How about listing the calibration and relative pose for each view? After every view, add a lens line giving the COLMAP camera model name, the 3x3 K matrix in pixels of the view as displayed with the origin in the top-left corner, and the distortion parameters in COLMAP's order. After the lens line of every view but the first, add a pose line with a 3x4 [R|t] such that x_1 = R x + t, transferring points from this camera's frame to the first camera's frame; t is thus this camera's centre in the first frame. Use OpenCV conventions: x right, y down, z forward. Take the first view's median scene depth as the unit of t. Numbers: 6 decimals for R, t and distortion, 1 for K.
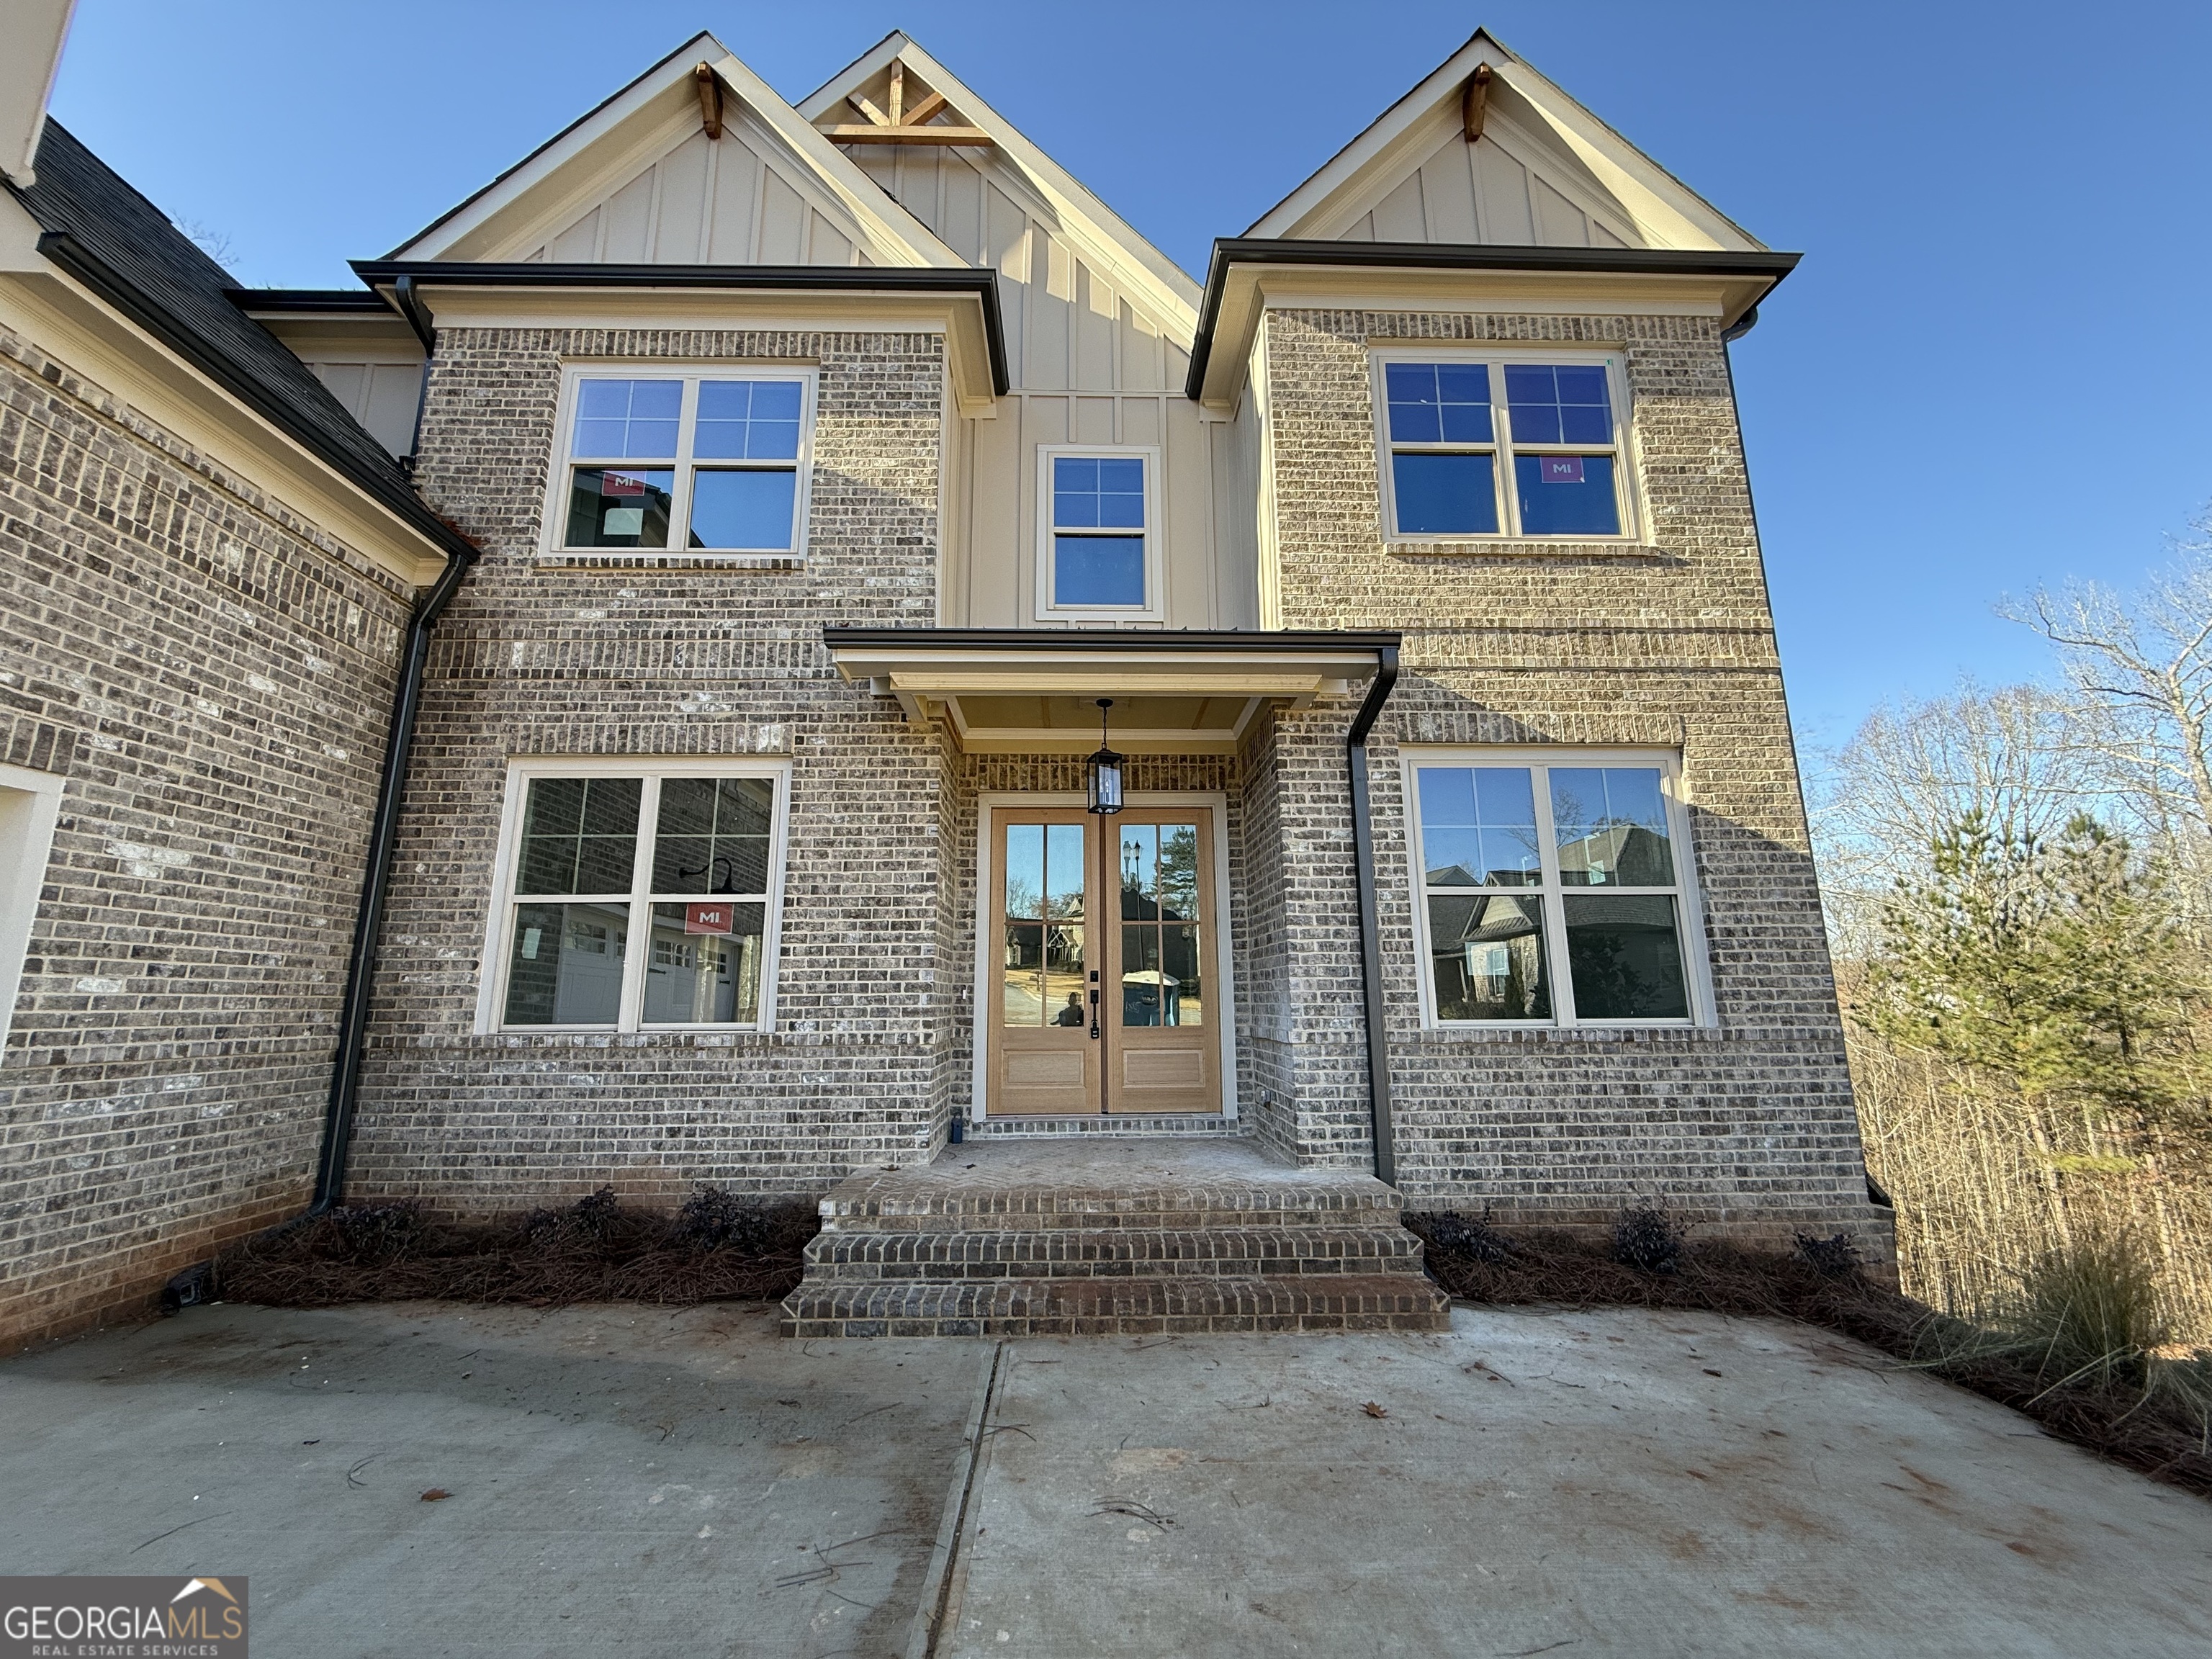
lens RADIAL K [[873.4, 0, 1095.5], [0, 873.4, 828.7], [0, 0, 1]] dist [-0.000379, -0.000503]
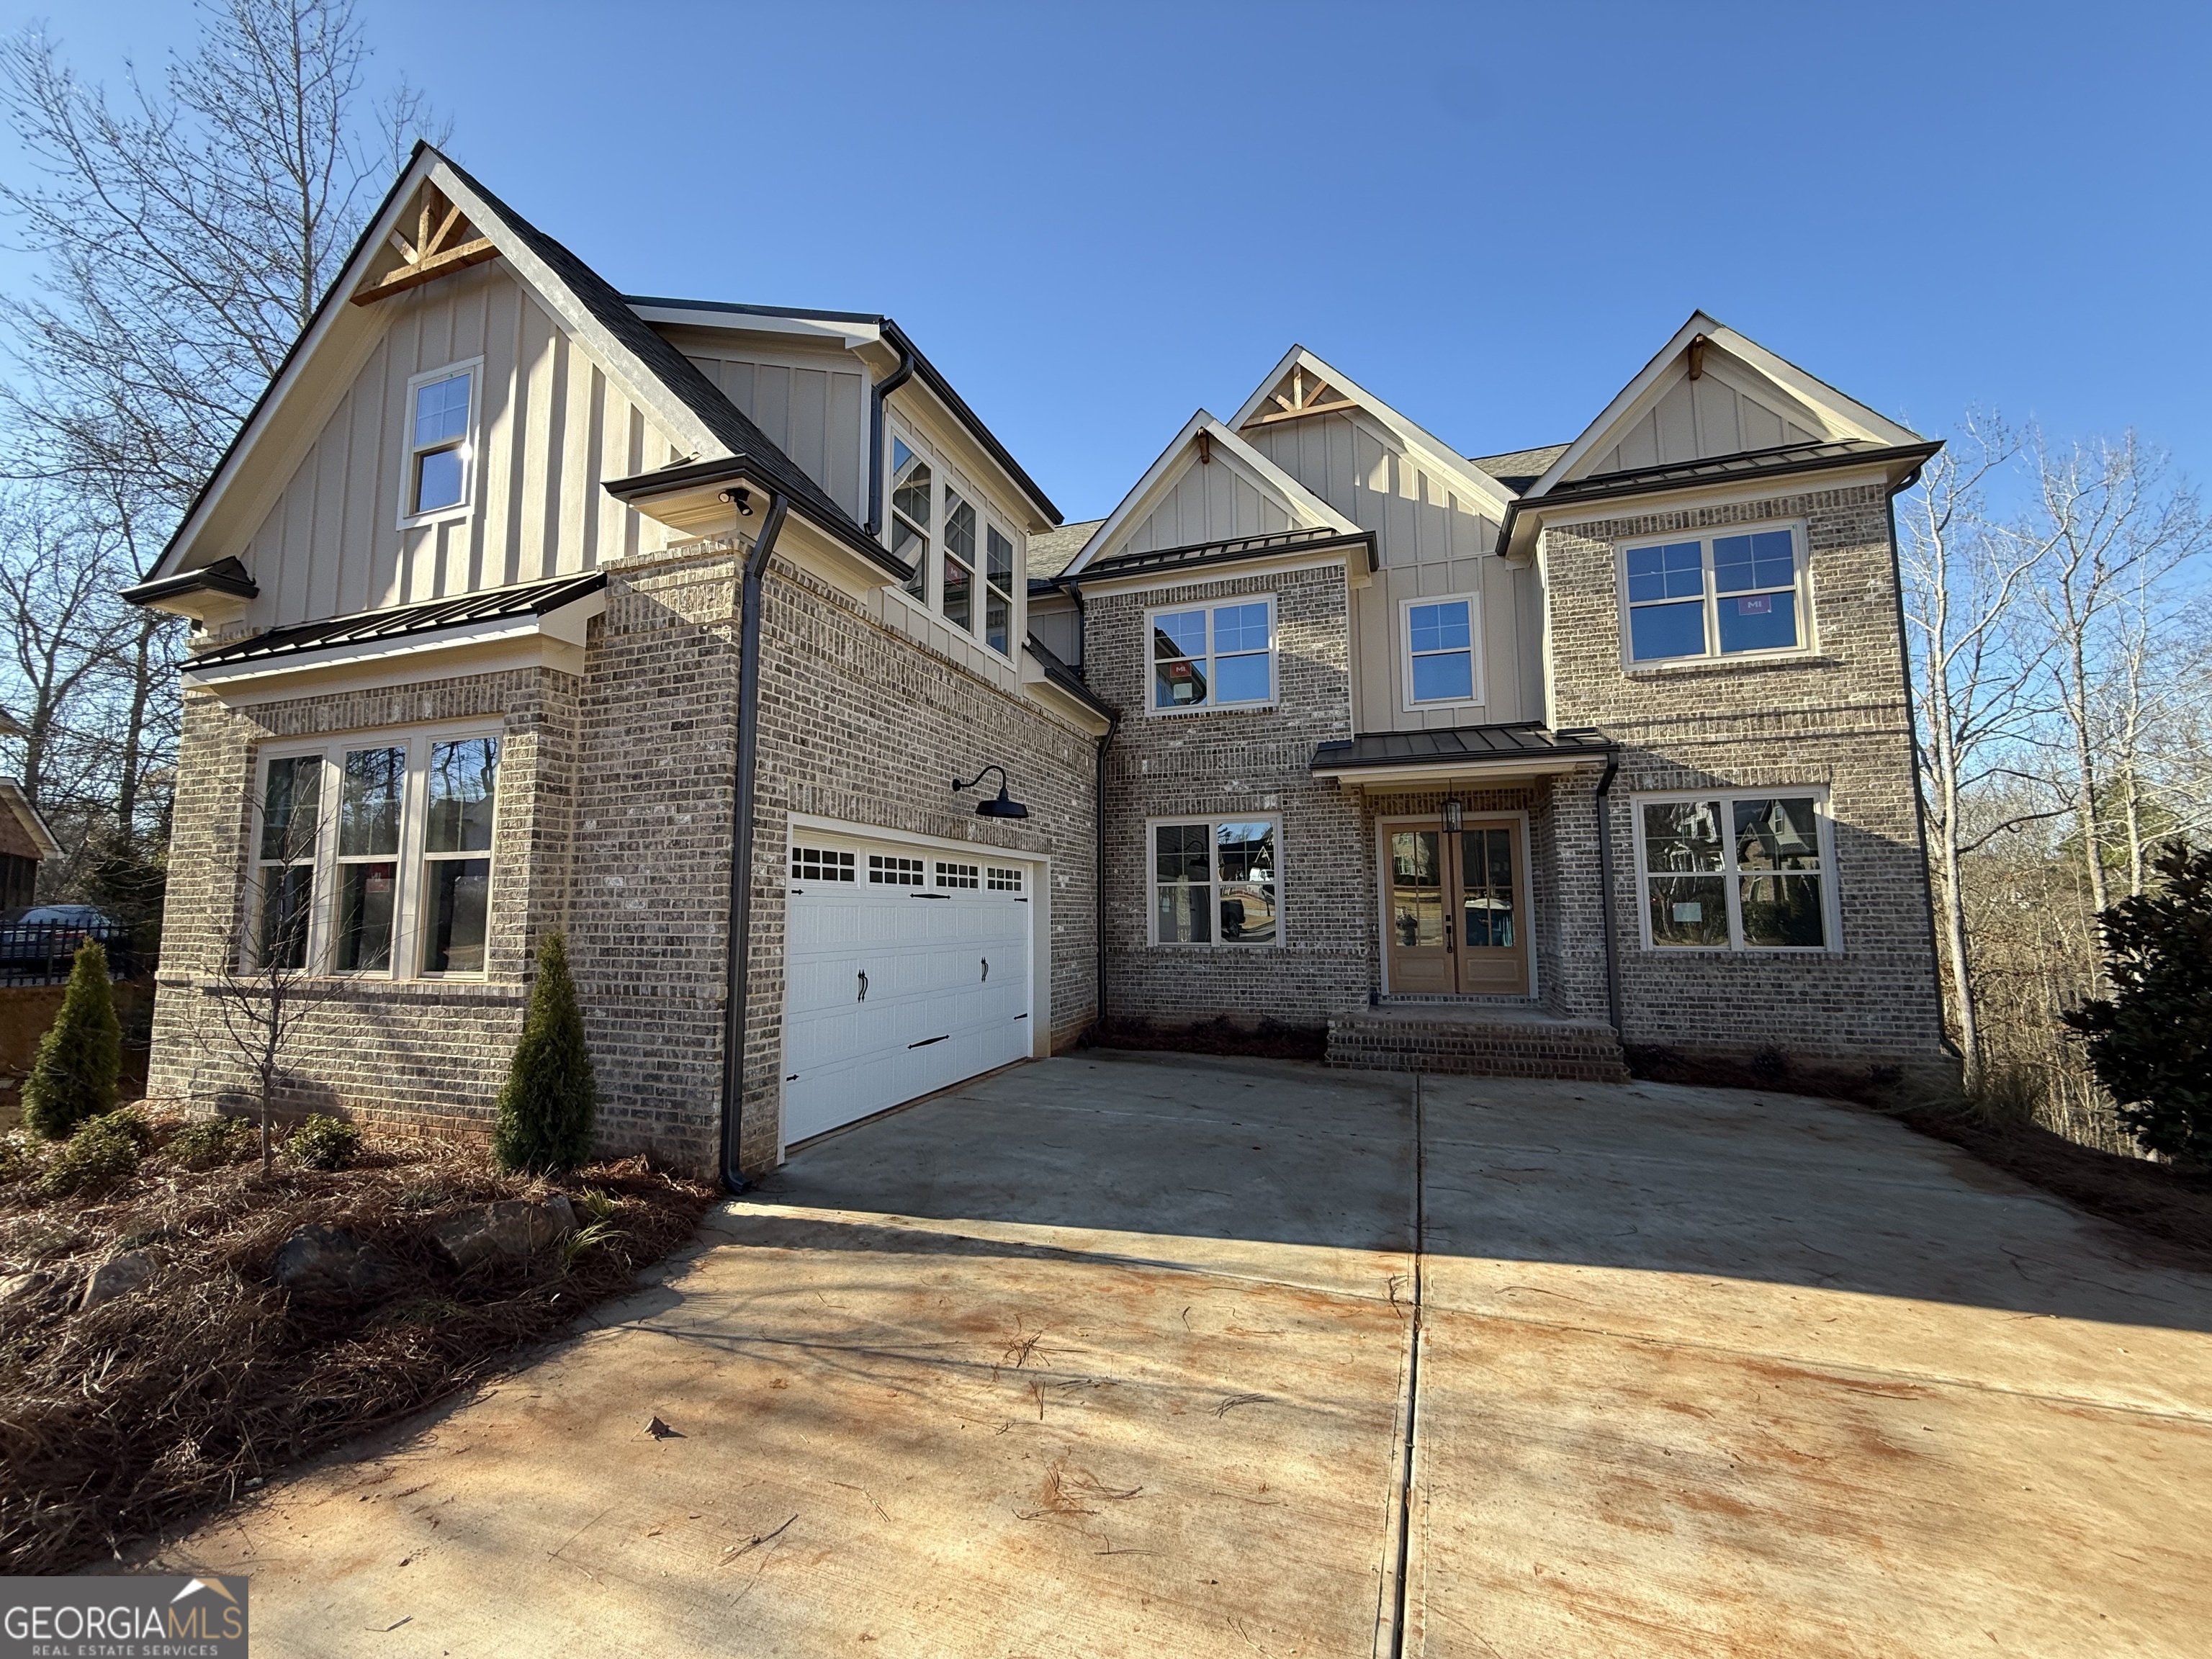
lens RADIAL K [[873.4, 0, 1099.6], [0, 873.4, 825.3], [0, 0, 1]] dist [-0.000379, -0.000503]
pose [[0.935480, -0.035365, -0.351605, -0.040124], [0.069672, 0.993908, 0.085403, -0.263472], [0.346443, -0.104390, 0.932245, -1.058586]]
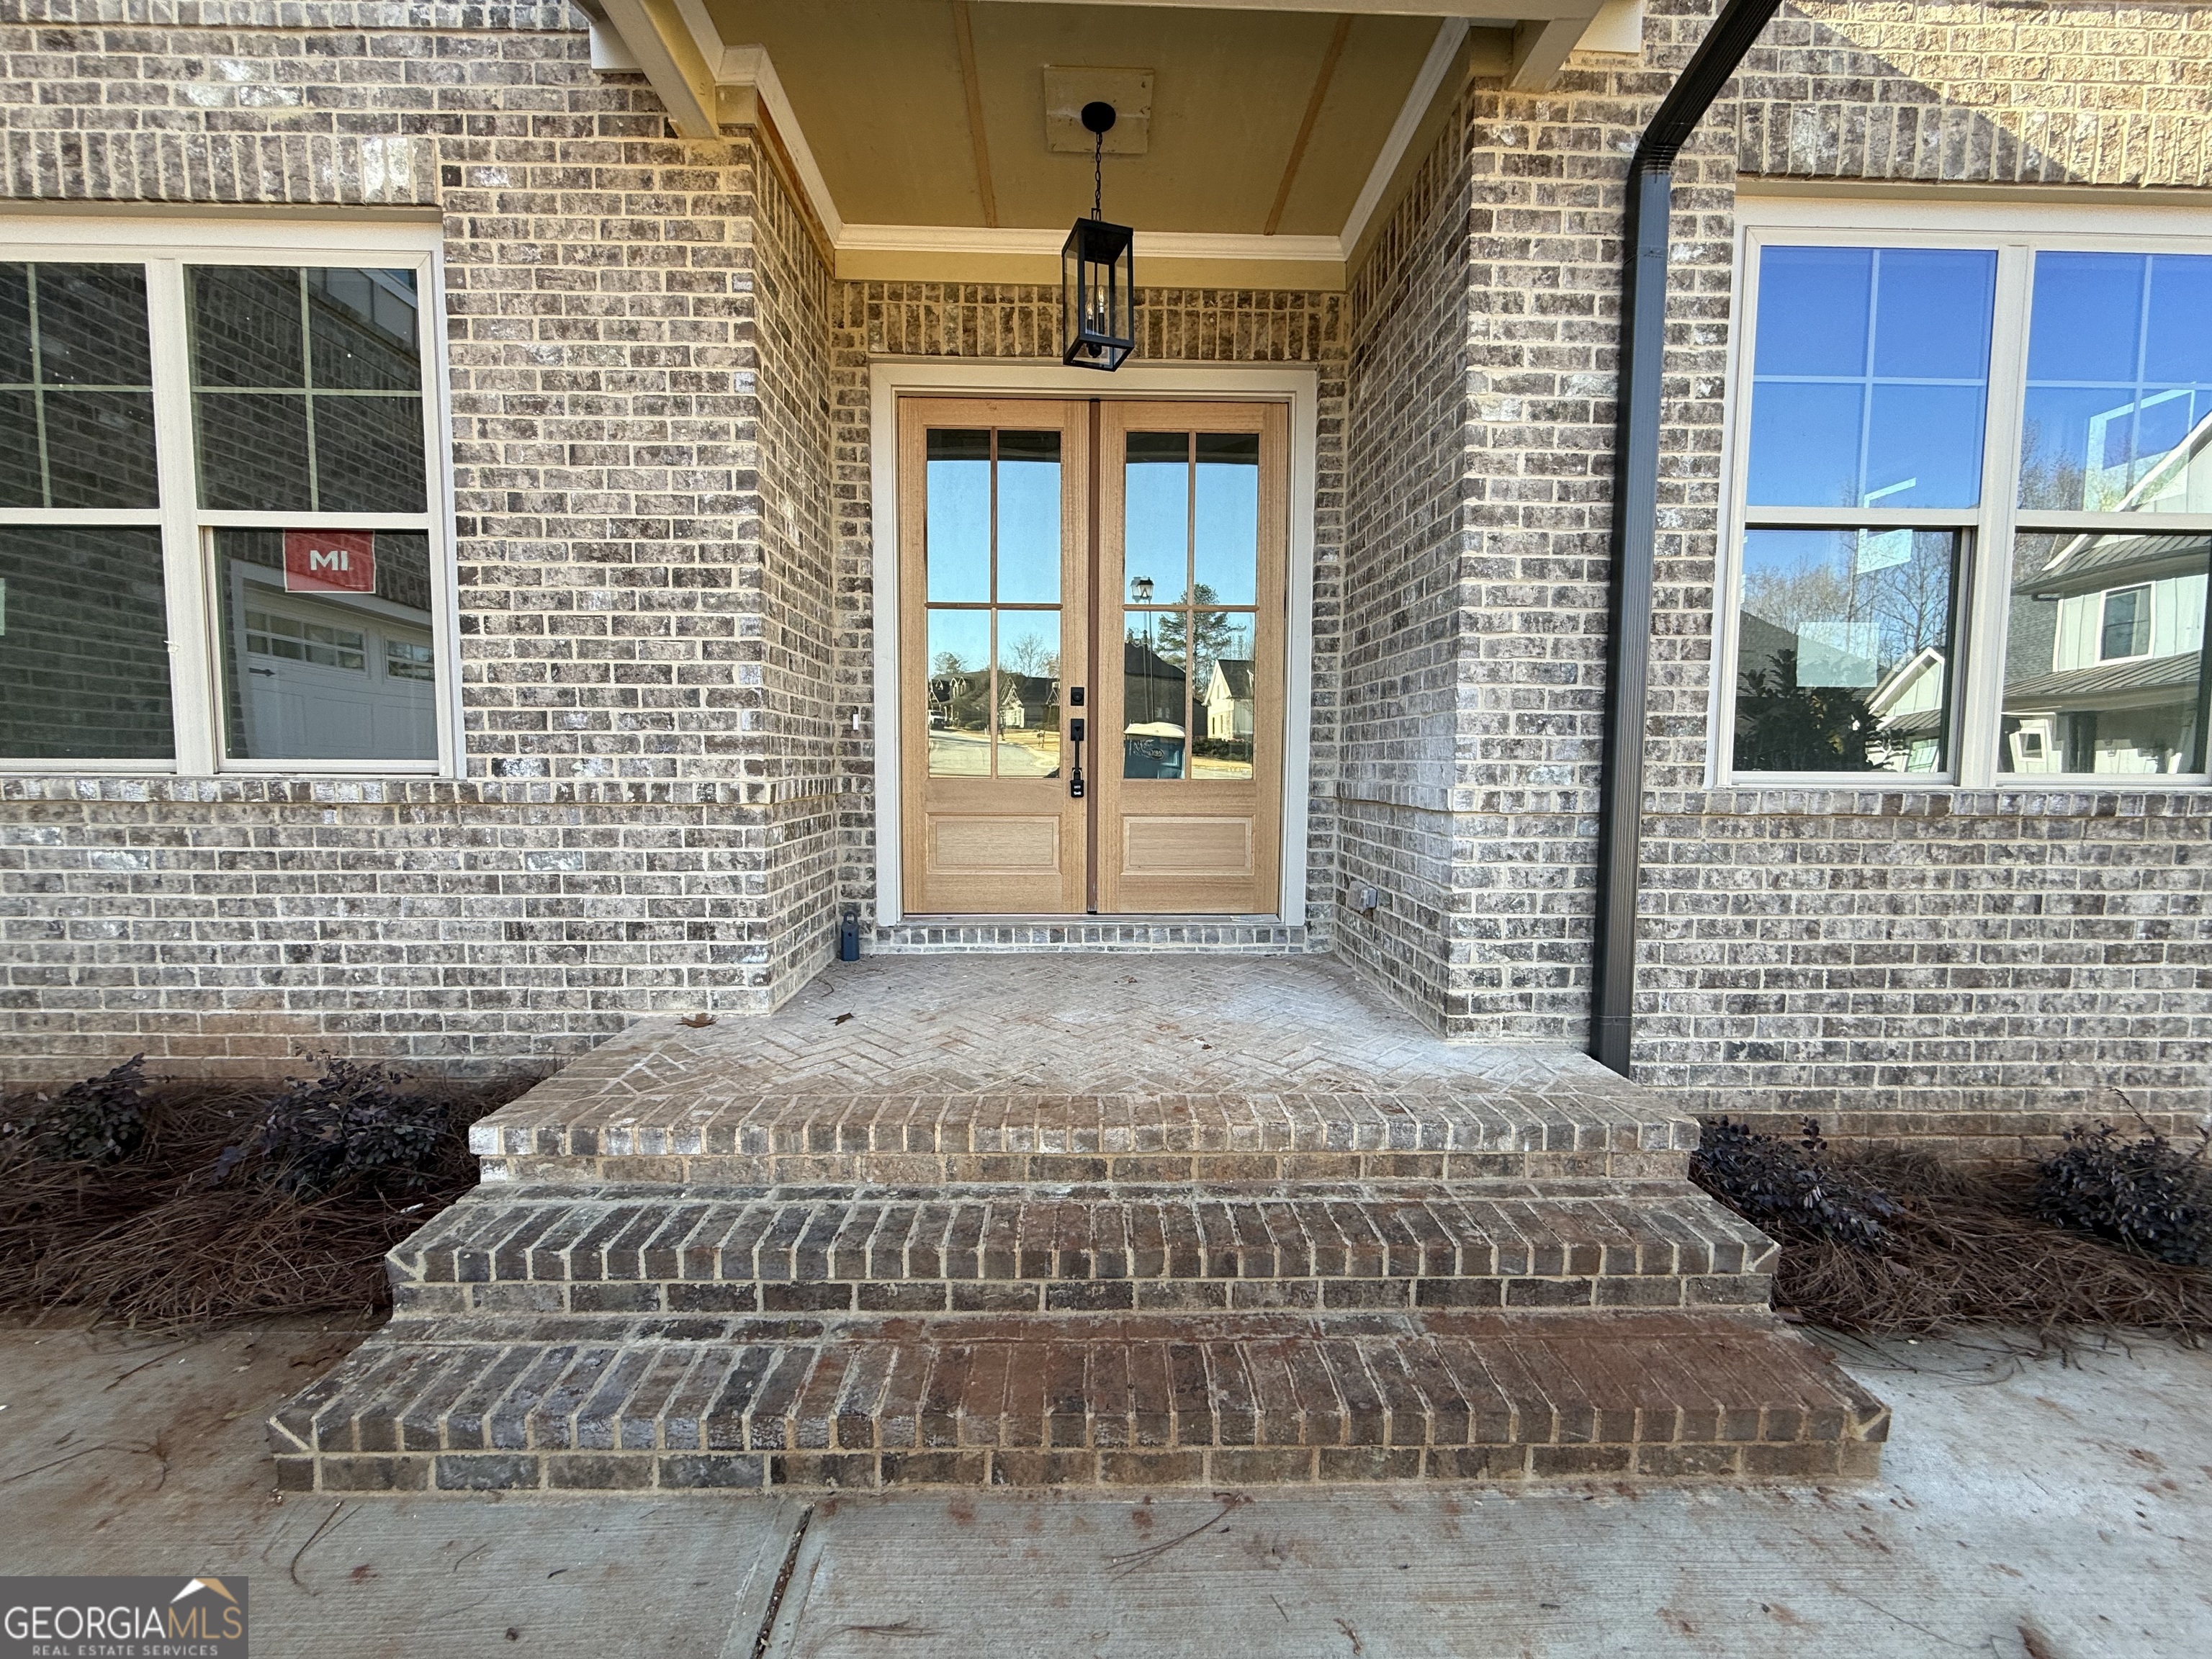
lens RADIAL K [[873.4, 0, 1094.2], [0, 873.4, 827.2], [0, 0, 1]] dist [-0.000379, -0.000503]
pose [[0.999911, 0.012909, -0.003507, 0.016144], [-0.011510, 0.963885, 0.266068, 0.115292], [0.006815, -0.266004, 0.963948, 0.479242]]
